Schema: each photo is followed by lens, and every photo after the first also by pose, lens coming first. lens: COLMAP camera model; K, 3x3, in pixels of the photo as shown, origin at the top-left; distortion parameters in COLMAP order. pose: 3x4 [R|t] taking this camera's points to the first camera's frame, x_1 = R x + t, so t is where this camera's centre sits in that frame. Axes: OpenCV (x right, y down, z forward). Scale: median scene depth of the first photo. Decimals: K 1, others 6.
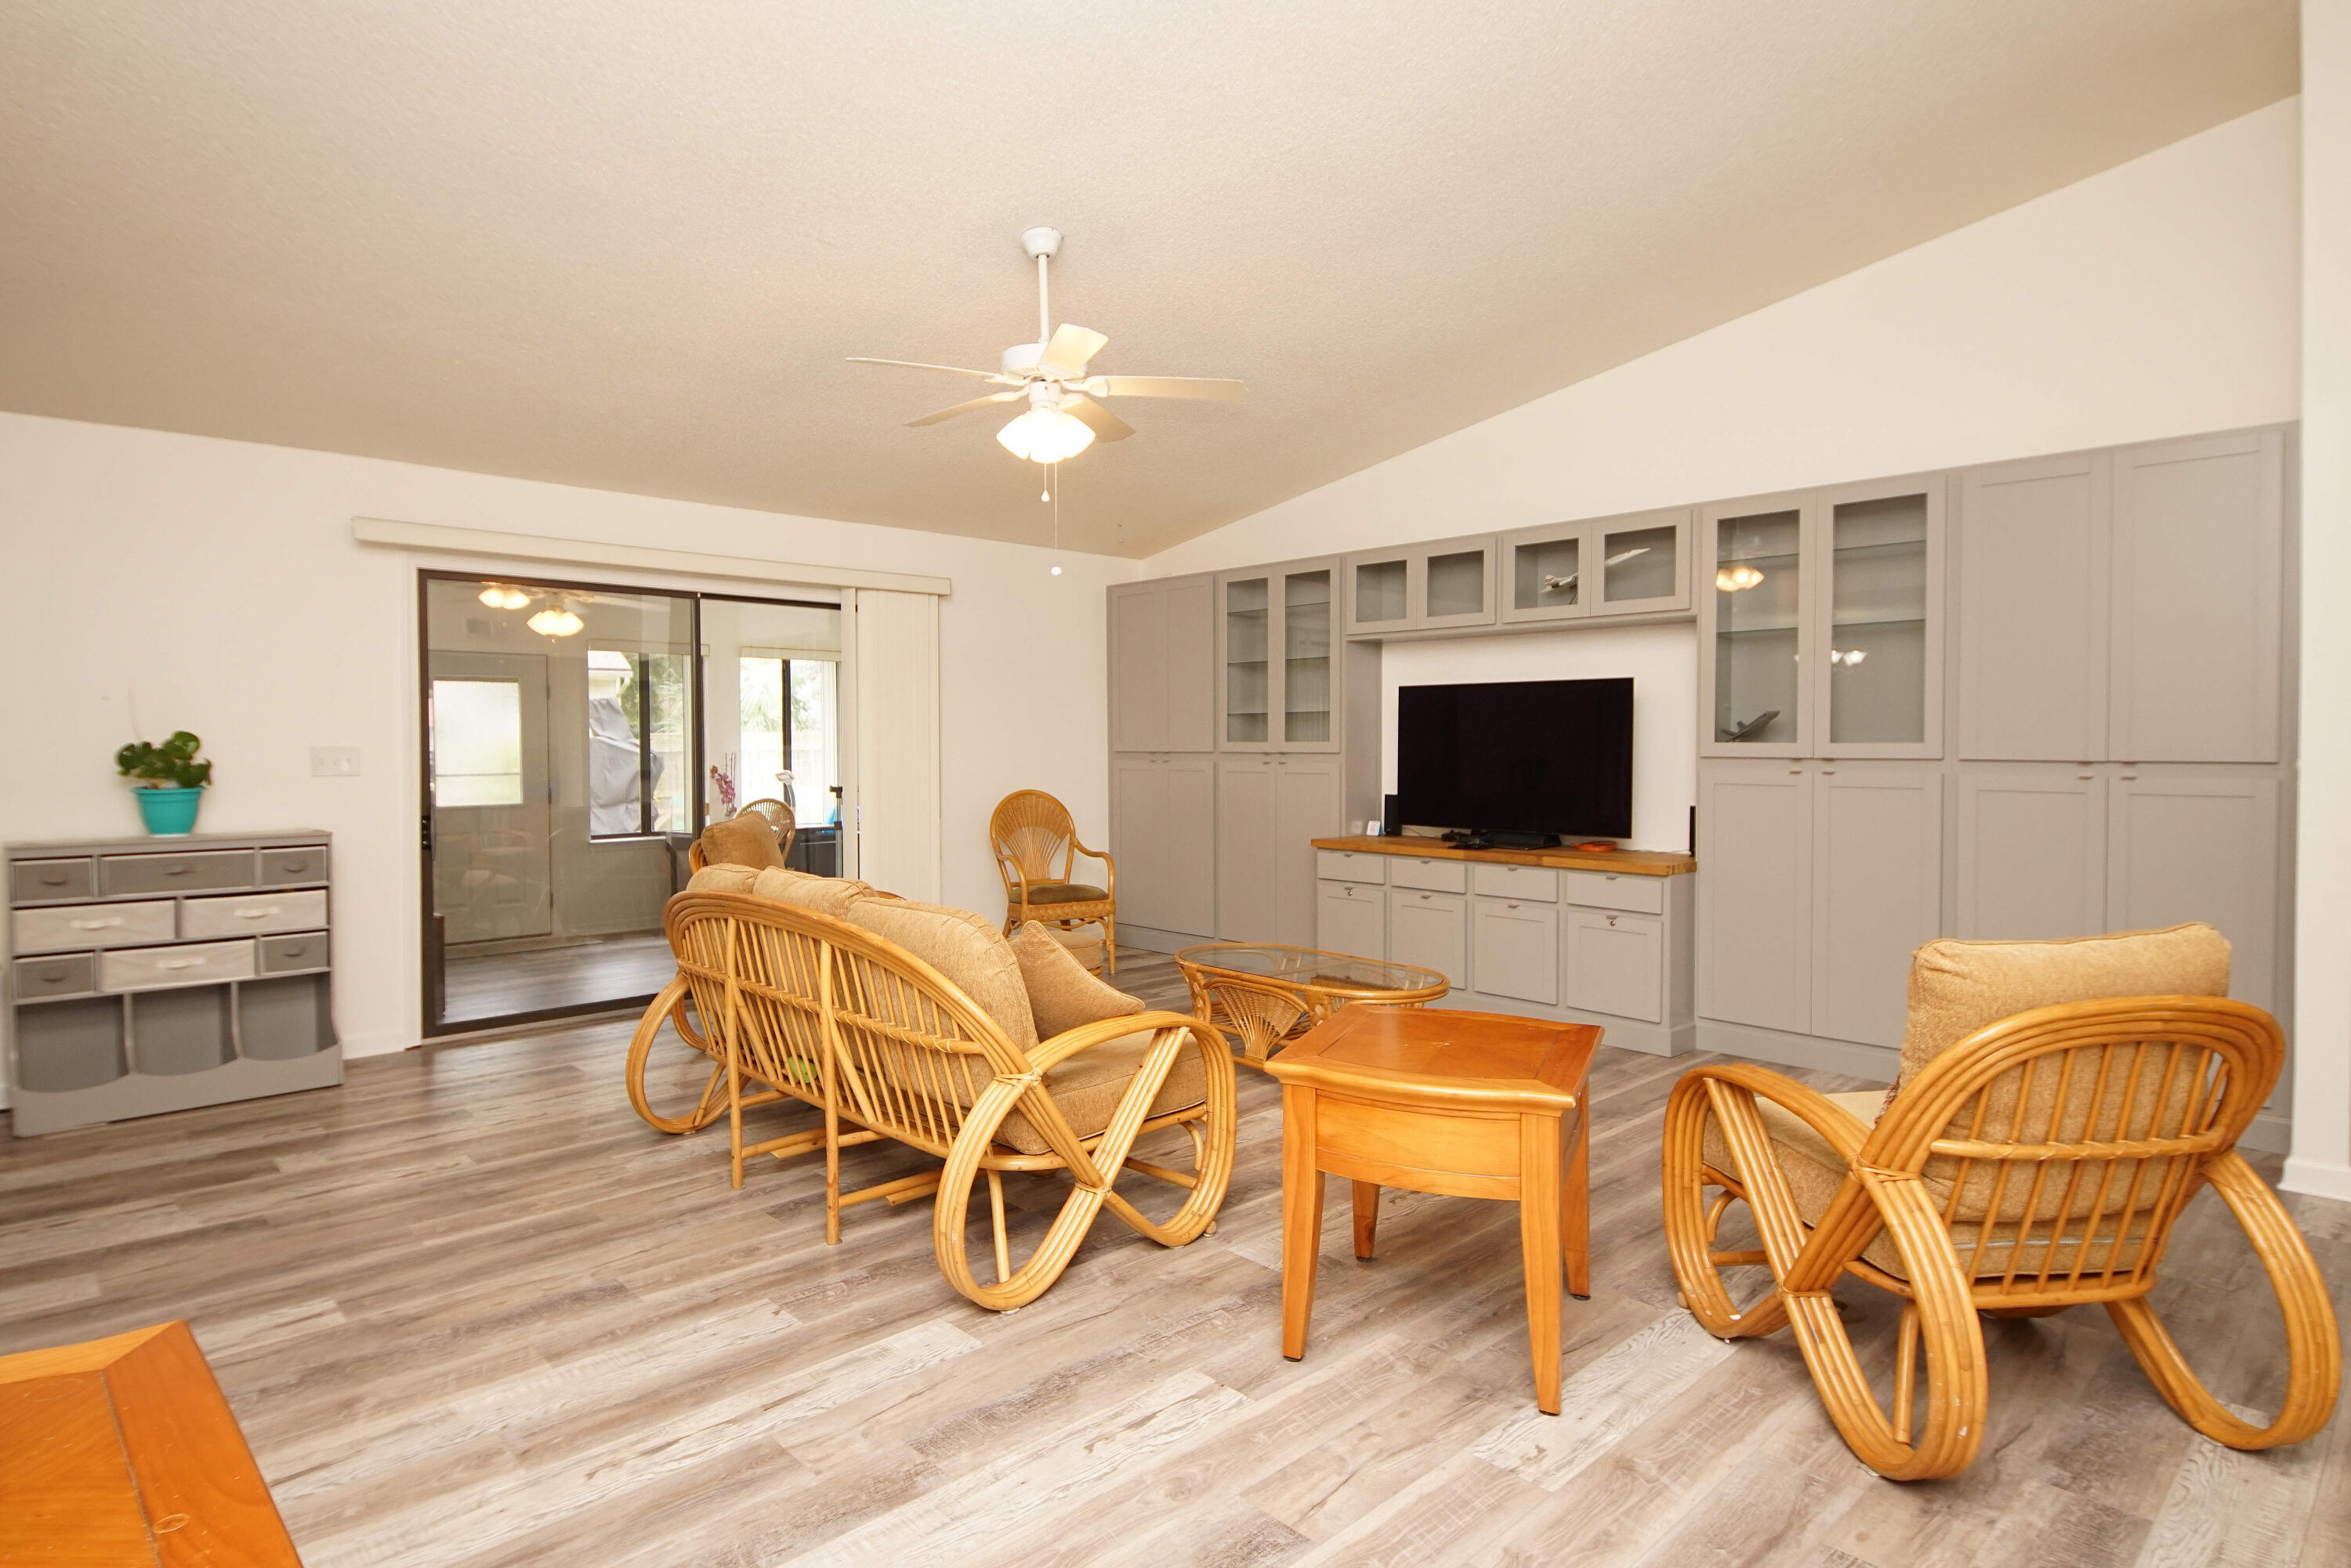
lens RADIAL K [[1203.9, 0, 1175.5], [0, 1203.9, 784.0], [0, 0, 1]] dist [-0.002133, -0.000722]
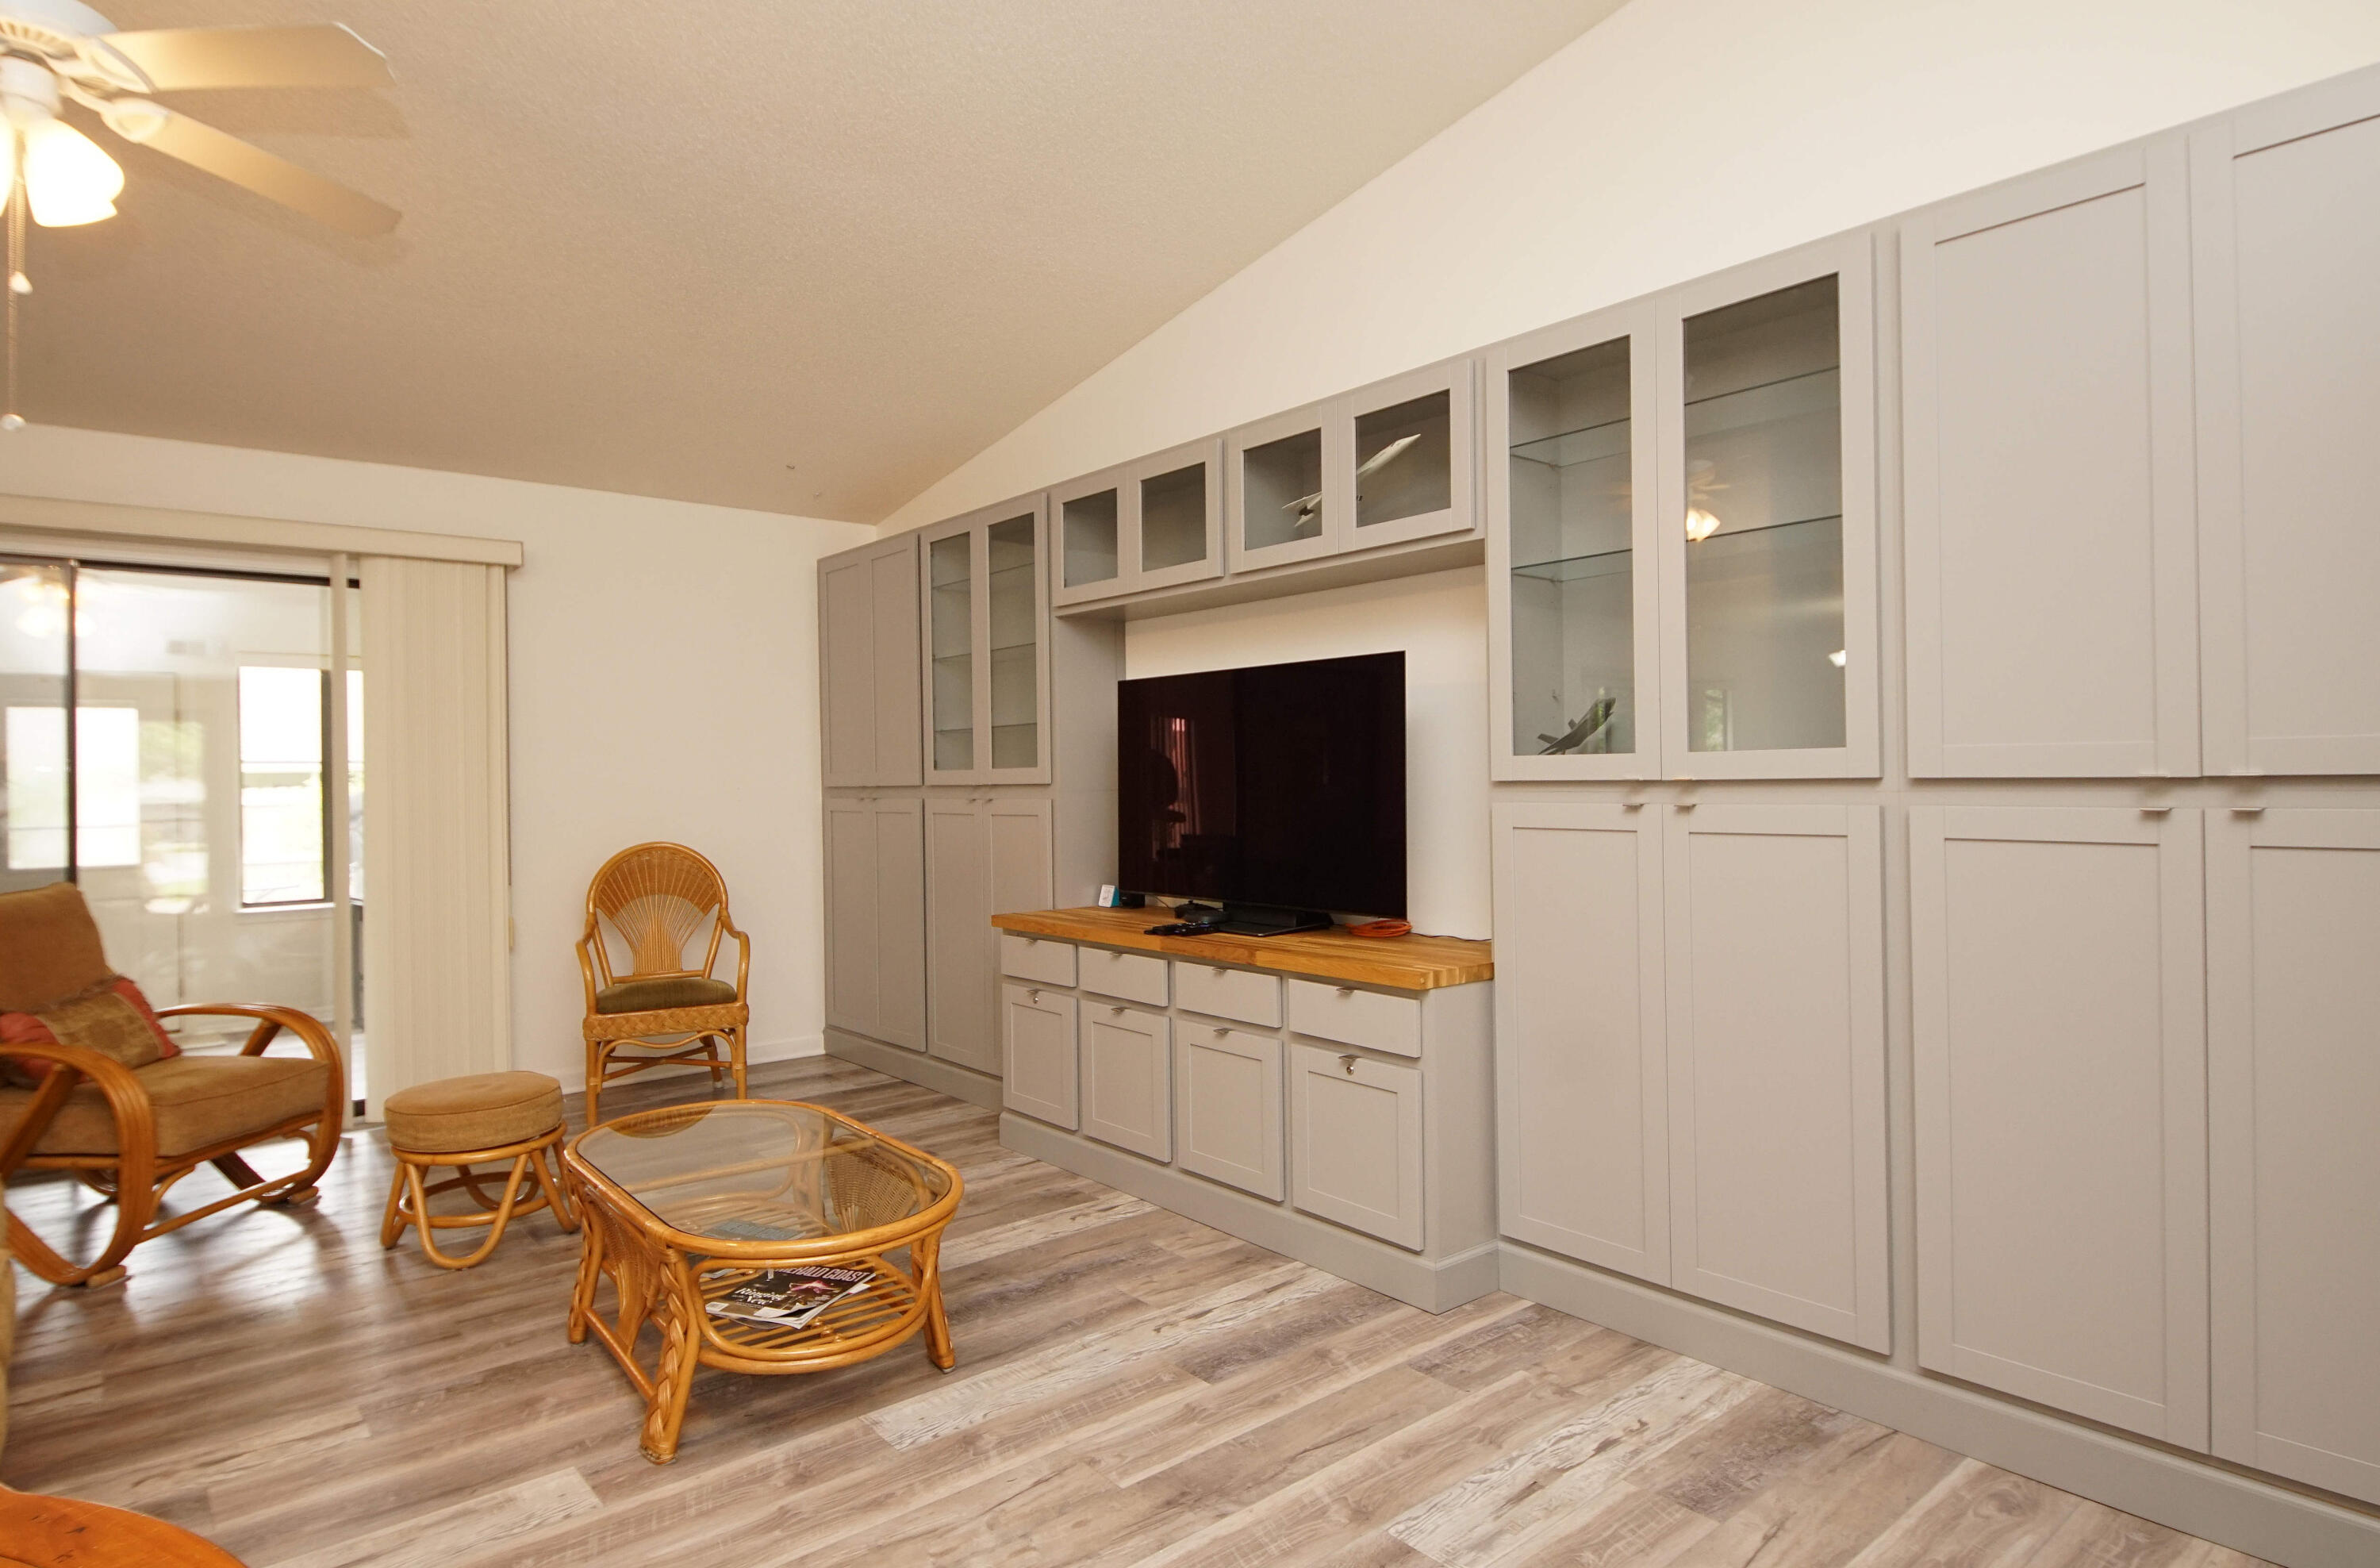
lens RADIAL K [[1307.4, 0, 1165.9], [0, 1307.4, 773.2], [0, 0, 1]] dist [0.002318, 0.000282]
pose [[0.998523, -0.010963, -0.053218, 0.257311], [0.008819, 0.999146, -0.040358, -0.002239], [0.053615, 0.039829, 0.997767, 0.299732]]
